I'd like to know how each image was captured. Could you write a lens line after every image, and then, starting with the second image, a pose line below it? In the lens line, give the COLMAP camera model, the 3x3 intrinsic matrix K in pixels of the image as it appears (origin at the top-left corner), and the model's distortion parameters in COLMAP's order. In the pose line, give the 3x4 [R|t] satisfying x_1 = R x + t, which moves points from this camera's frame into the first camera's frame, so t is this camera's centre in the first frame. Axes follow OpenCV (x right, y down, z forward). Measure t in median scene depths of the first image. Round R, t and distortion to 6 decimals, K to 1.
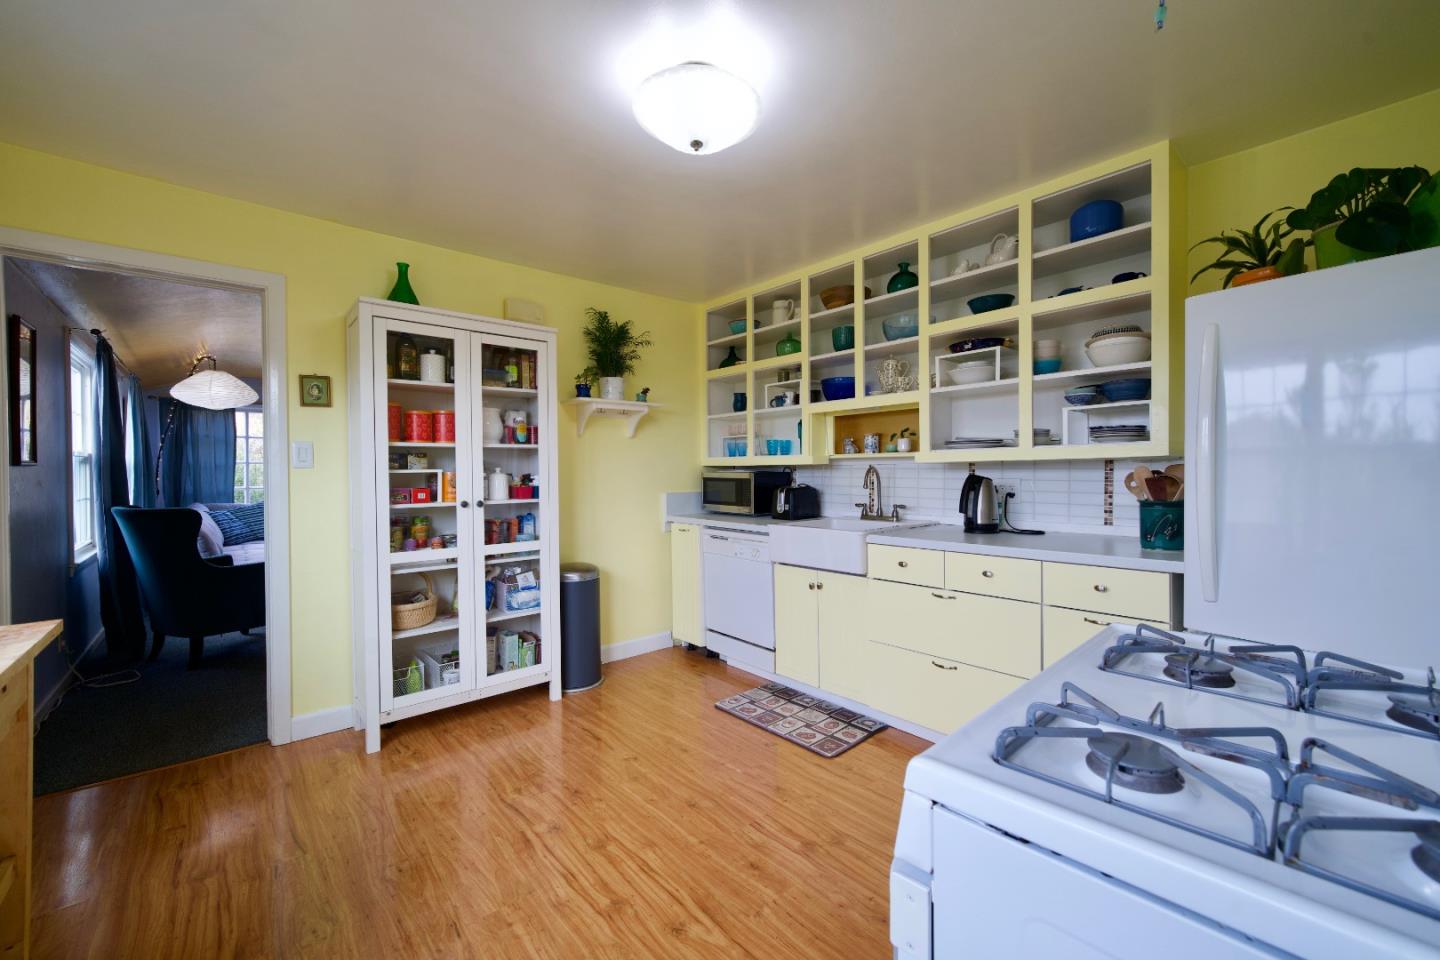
lens RADIAL K [[560.4, 0, 681.0], [0, 560.4, 481.5], [0, 0, 1]] dist [-0.001181, -0.000100]
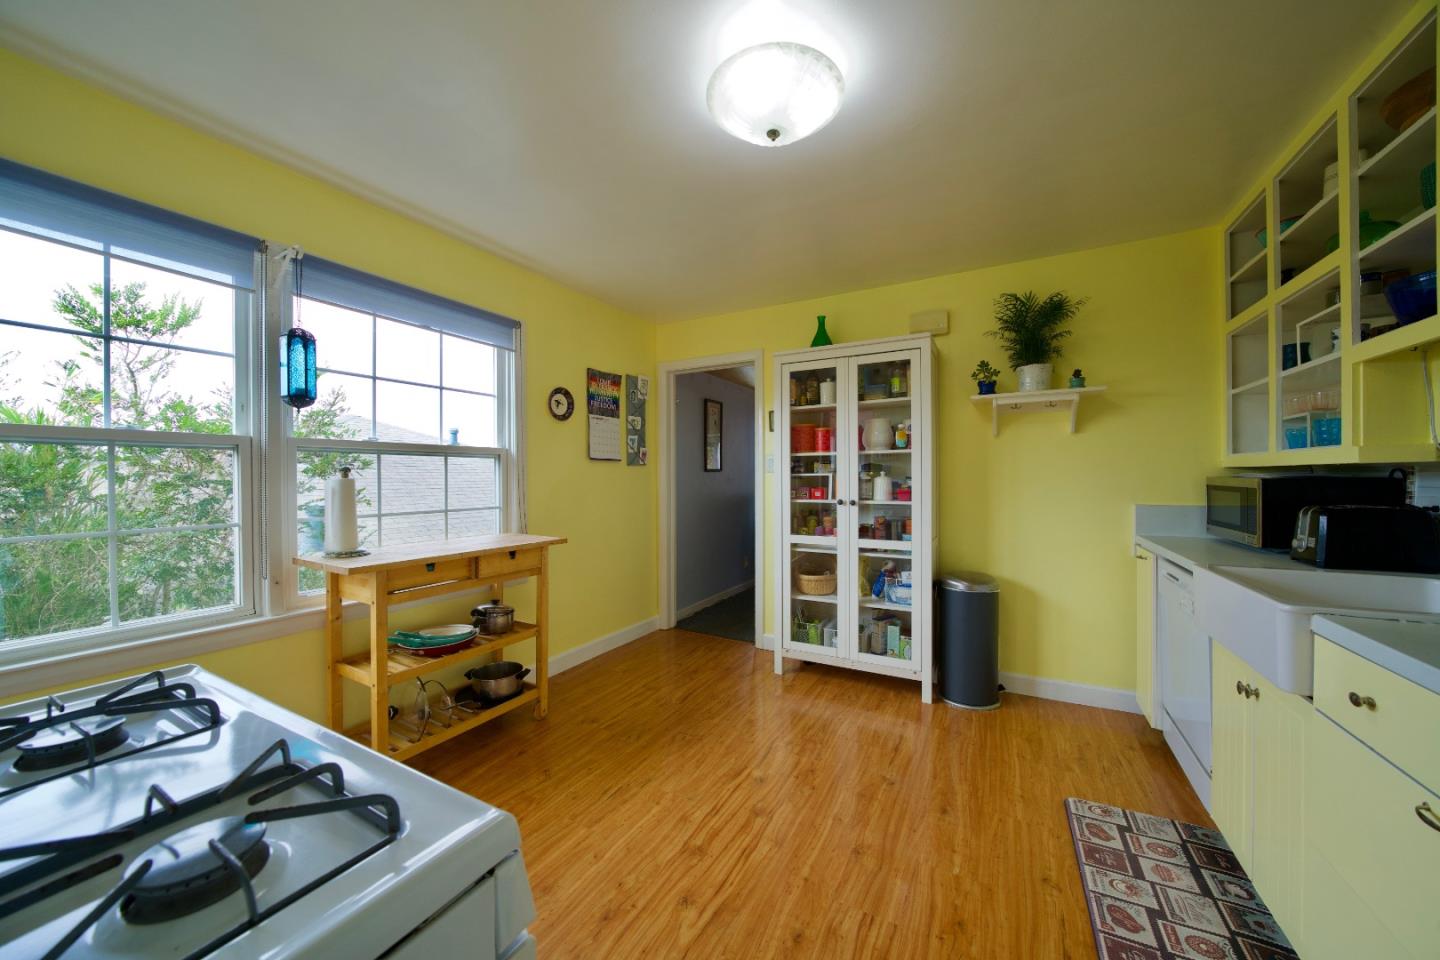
lens RADIAL K [[467.1, 0, 720.0], [0, 467.1, 480.0], [0, 0, 1]] dist [-0.016861, -0.000072]
pose [[0.410875, 0.013375, -0.911593, 0.410619], [-0.014830, 0.999858, 0.007986, -0.011311], [0.911571, 0.010238, 0.411015, 0.342242]]
